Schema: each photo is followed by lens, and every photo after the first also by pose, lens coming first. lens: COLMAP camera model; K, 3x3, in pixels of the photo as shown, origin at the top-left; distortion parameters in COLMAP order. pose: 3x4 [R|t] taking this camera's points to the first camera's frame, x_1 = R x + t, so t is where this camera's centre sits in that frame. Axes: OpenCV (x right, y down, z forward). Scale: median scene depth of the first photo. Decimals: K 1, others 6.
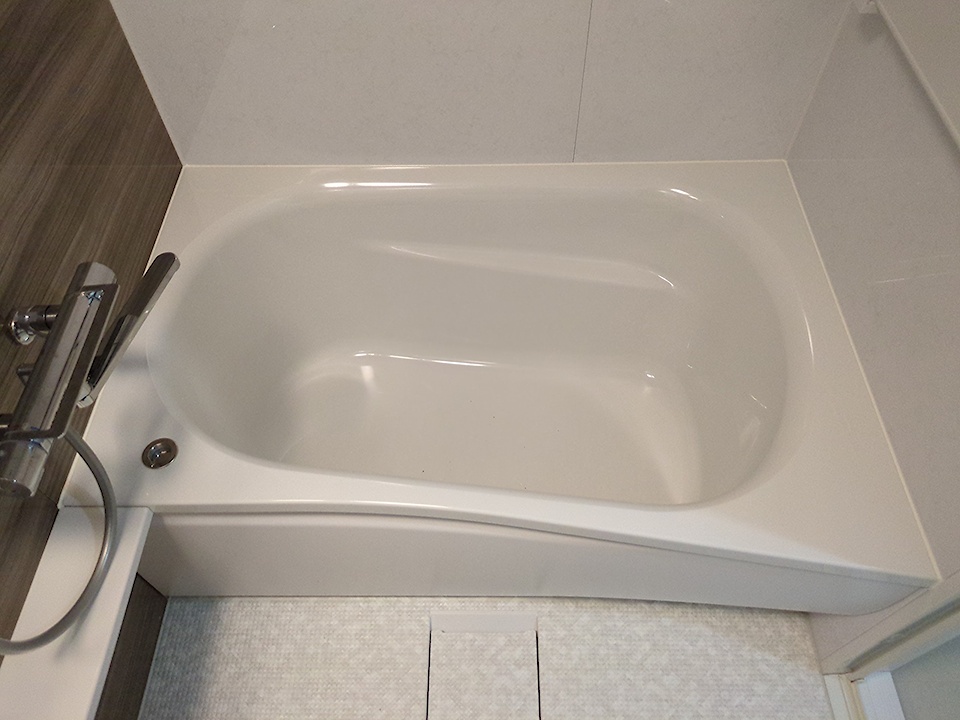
lens RADIAL K [[718.8, 0, 480.0], [0, 718.8, 360.0], [0, 0, 1]] dist [0.064680, -0.075308]
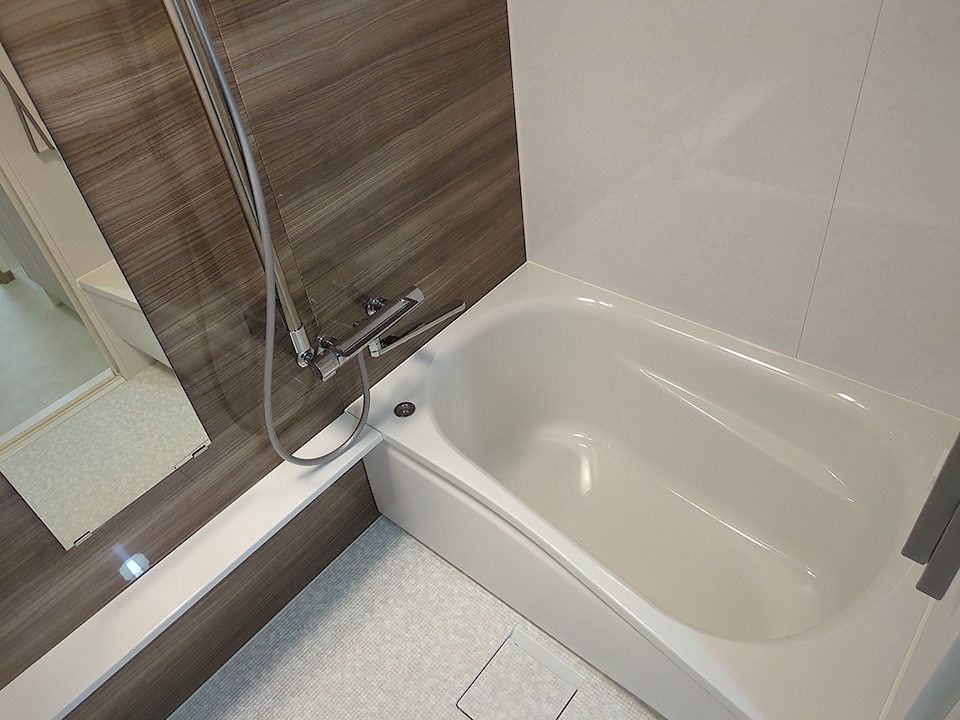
lens RADIAL K [[718.8, 0, 480.0], [0, 718.8, 360.0], [0, 0, 1]] dist [0.064680, -0.075308]
pose [[0.765293, 0.381254, -0.518625, 0.390559], [-0.465184, 0.884472, -0.036236, 0.009822], [0.444894, 0.268988, 0.854233, -0.261773]]
